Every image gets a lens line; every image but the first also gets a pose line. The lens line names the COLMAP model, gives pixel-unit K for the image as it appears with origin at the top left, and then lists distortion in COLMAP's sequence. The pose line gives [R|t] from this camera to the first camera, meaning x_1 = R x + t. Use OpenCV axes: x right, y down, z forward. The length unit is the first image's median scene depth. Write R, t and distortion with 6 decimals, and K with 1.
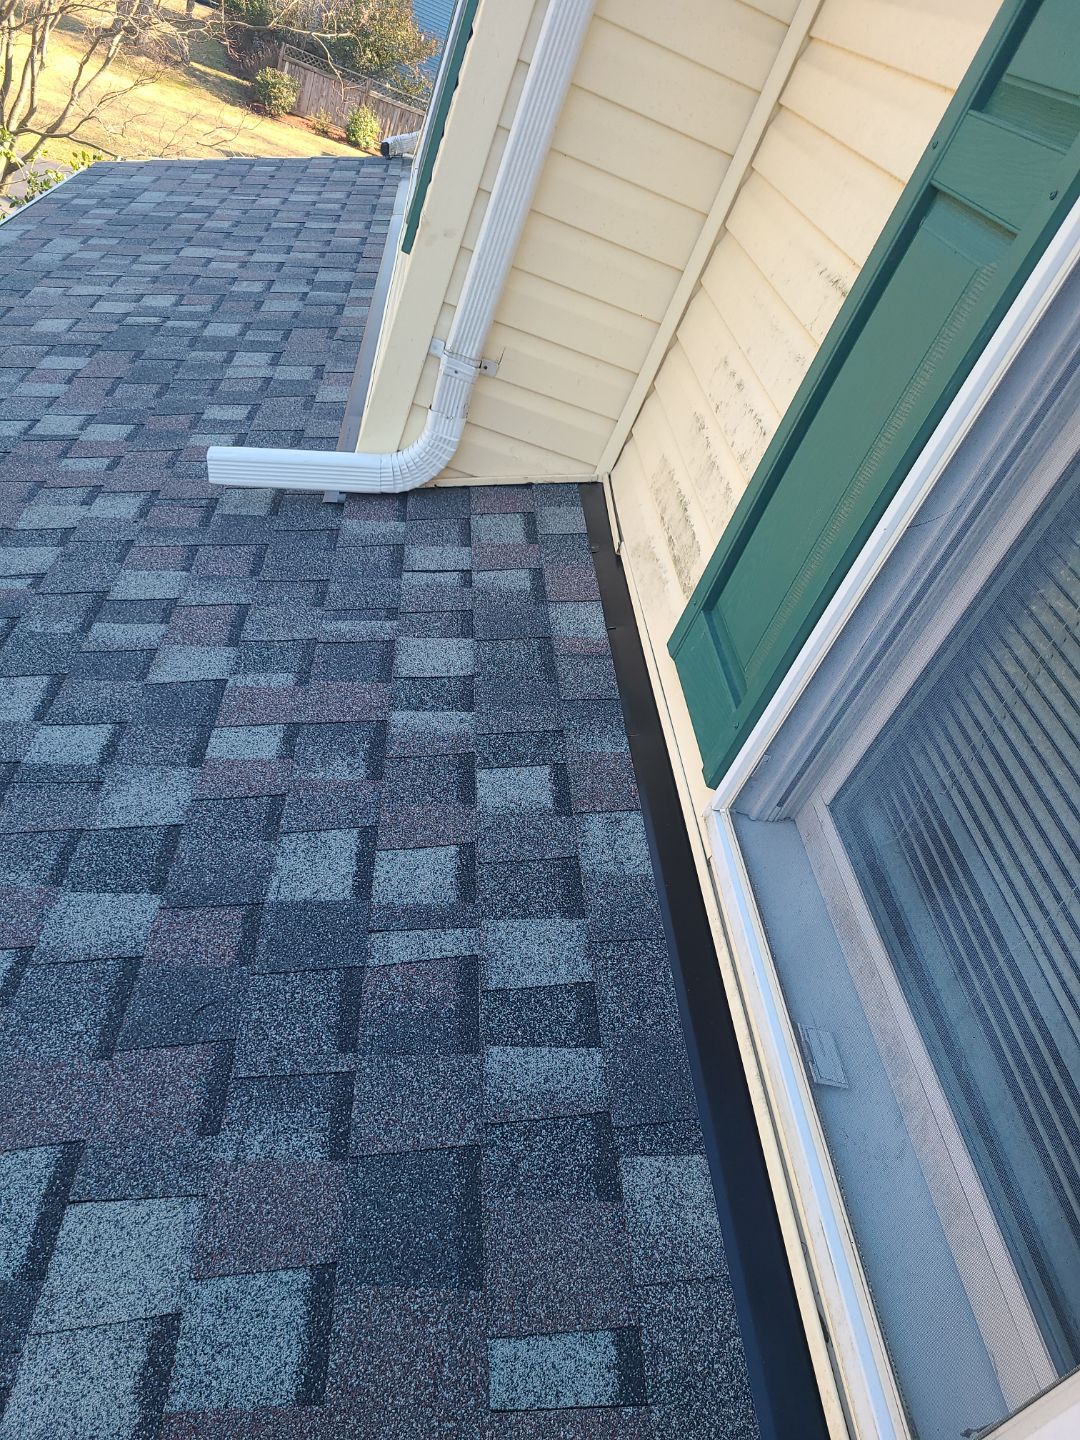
lens RADIAL K [[1081.0, 0, 546.6], [0, 1081.0, 705.5], [0, 0, 1]] dist [0.051090, -0.028358]
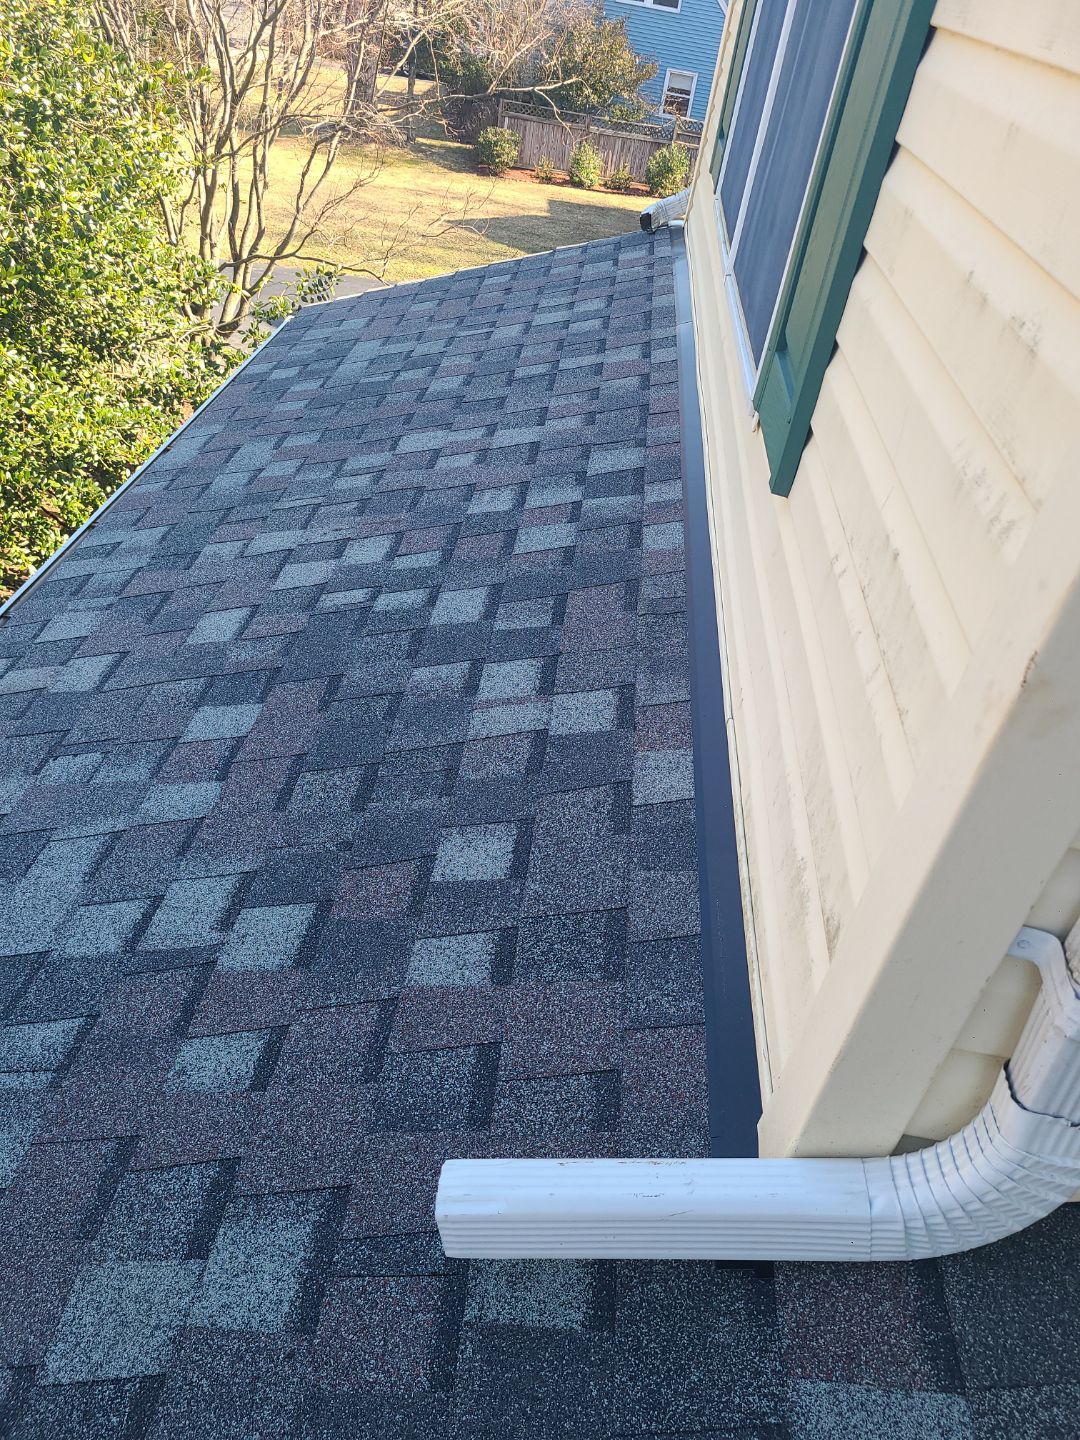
lens RADIAL K [[1050.3, 0, 561.3], [0, 1050.3, 701.2], [0, 0, 1]] dist [0.039188, -0.007018]
pose [[0.969627, -0.090529, -0.227218, -0.071229], [0.090559, 0.995838, -0.010315, -0.183368], [0.227206, -0.010575, 0.973789, 0.280141]]
